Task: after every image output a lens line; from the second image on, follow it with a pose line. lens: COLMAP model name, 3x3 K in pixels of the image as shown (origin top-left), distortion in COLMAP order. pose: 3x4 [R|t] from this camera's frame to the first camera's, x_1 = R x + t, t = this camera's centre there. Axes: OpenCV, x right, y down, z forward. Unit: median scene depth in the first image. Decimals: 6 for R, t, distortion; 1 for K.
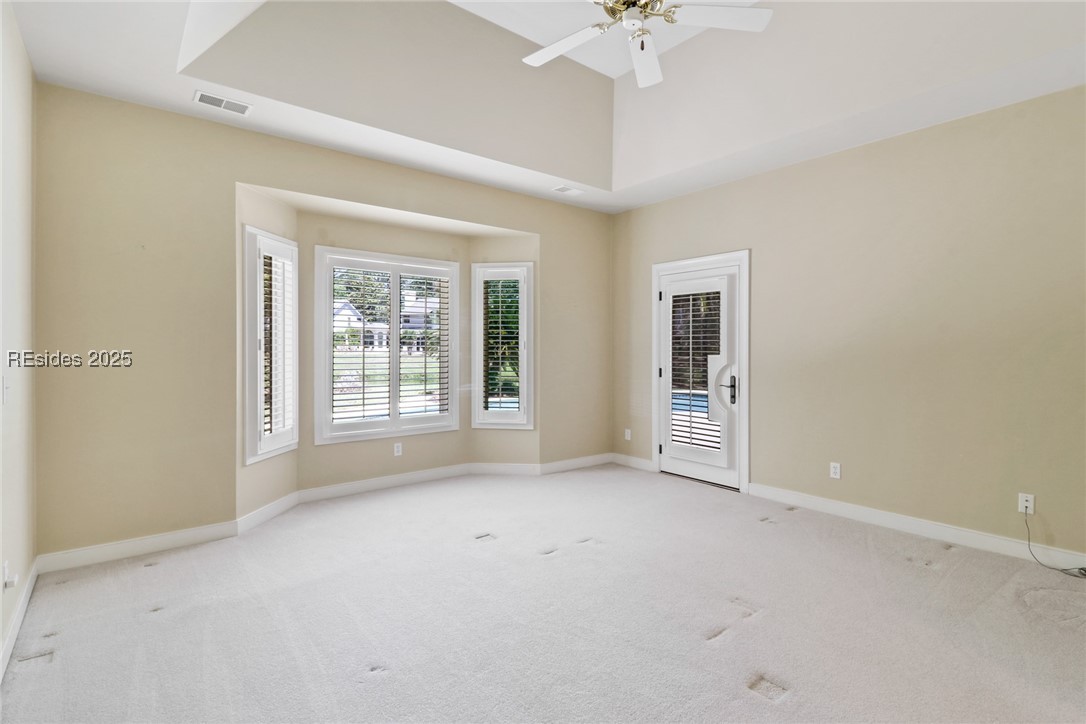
lens RADIAL K [[522.9, 0, 550.6], [0, 522.9, 352.8], [0, 0, 1]] dist [0.019860, -0.011937]
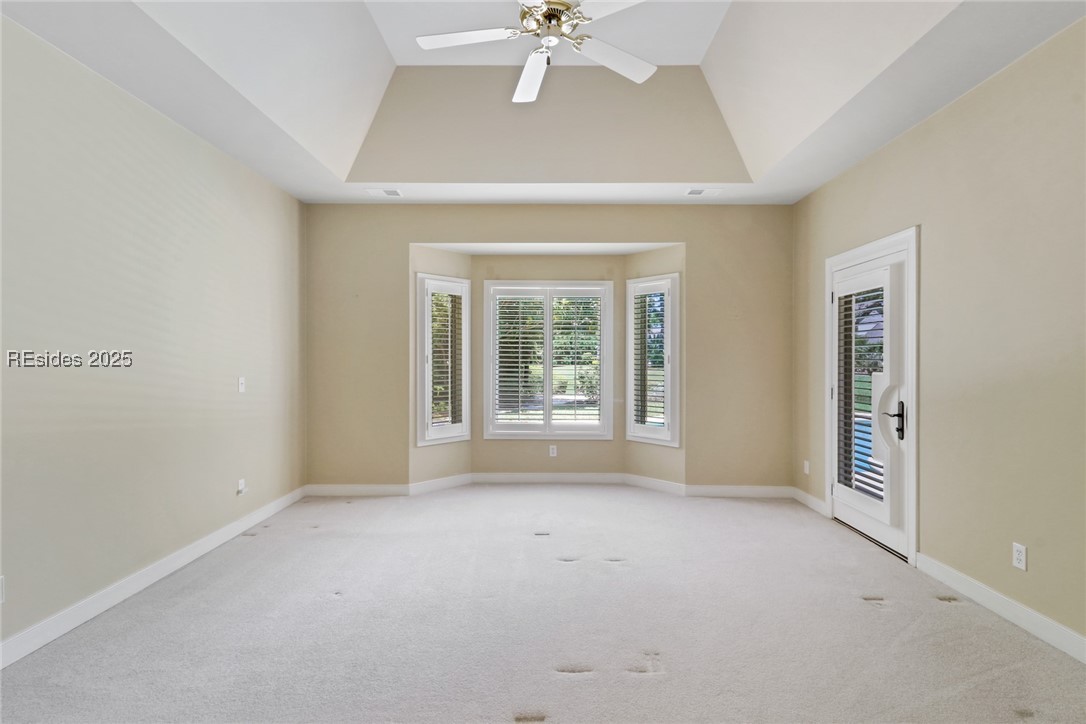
lens RADIAL K [[522.9, 0, 559.2], [0, 522.9, 360.9], [0, 0, 1]] dist [0.019860, -0.011937]
pose [[0.774462, 0.001751, -0.632618, 0.441648], [-0.008494, 0.999935, -0.007631, -0.002666], [0.632564, 0.011284, 0.774426, 0.128715]]
